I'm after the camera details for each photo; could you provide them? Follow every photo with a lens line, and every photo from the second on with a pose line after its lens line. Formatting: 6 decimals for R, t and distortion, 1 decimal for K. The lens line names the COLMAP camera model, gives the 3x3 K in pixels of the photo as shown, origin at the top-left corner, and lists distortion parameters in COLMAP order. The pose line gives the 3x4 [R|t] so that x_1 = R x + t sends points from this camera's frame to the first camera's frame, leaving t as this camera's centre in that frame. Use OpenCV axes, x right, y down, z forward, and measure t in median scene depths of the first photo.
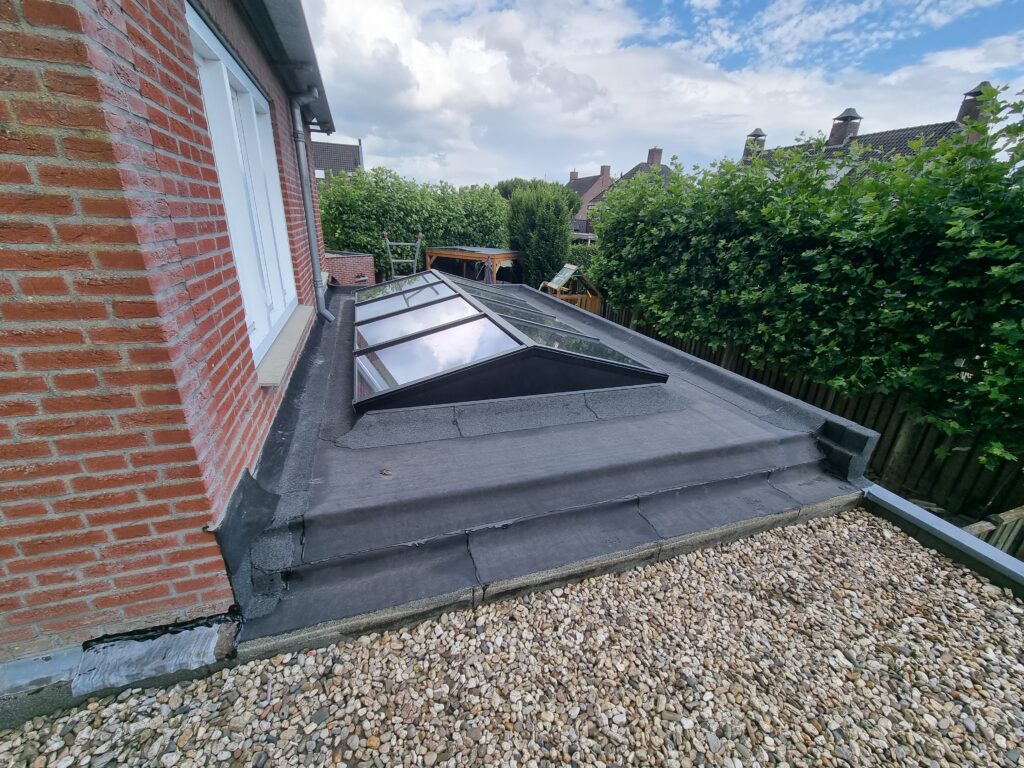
lens RADIAL K [[415.7, 0, 514.7], [0, 415.7, 386.7], [0, 0, 1]] dist [0.002710, -0.003419]
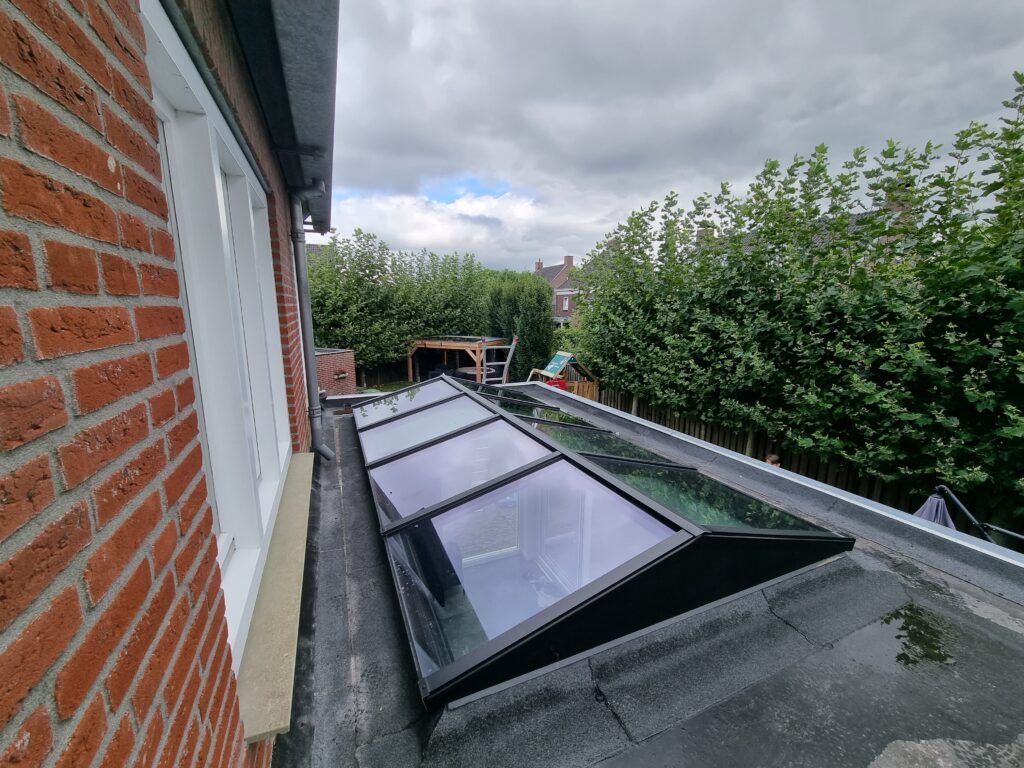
lens RADIAL K [[415.7, 0, 514.7], [0, 415.7, 386.7], [0, 0, 1]] dist [0.002710, -0.003419]
pose [[0.996104, -0.053130, 0.070379, -0.191817], [0.065336, 0.980676, -0.184406, -0.157253], [-0.059221, 0.188285, 0.980327, 0.269002]]
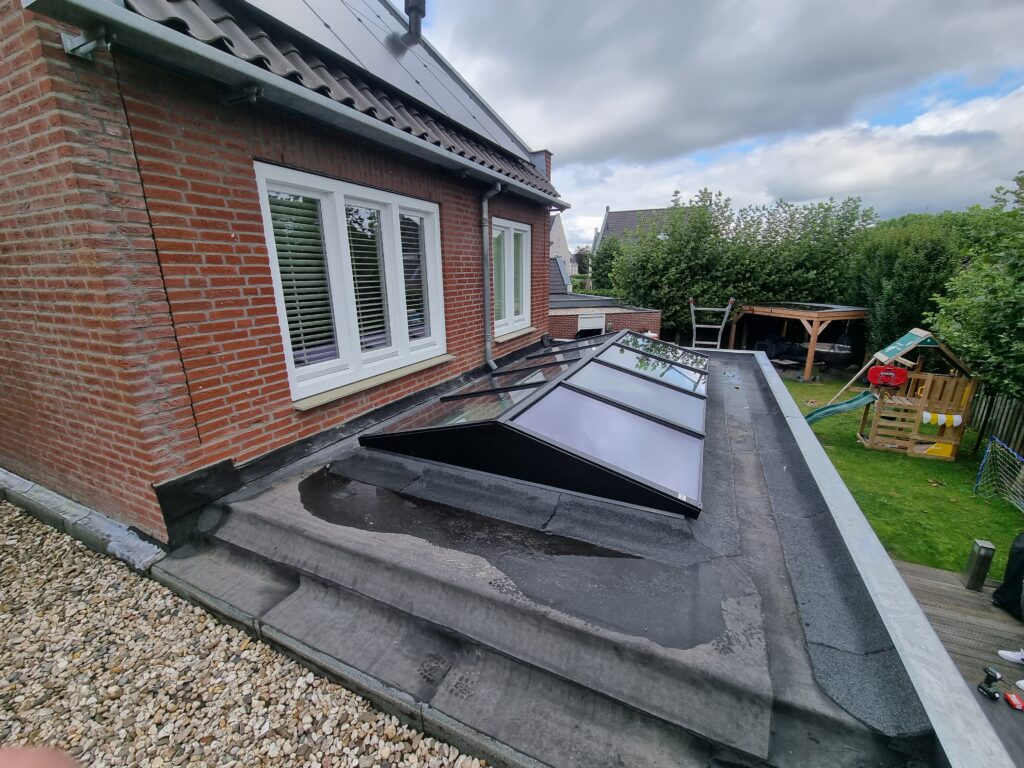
lens RADIAL K [[415.3, 0, 512.0], [0, 415.3, 384.0], [0, 0, 1]] dist [0.009949, -0.007955]
pose [[0.712696, 0.133275, -0.688696, 0.500025], [-0.221023, 0.974442, -0.040154, -0.107197], [0.665743, 0.180835, 0.723937, 0.259763]]
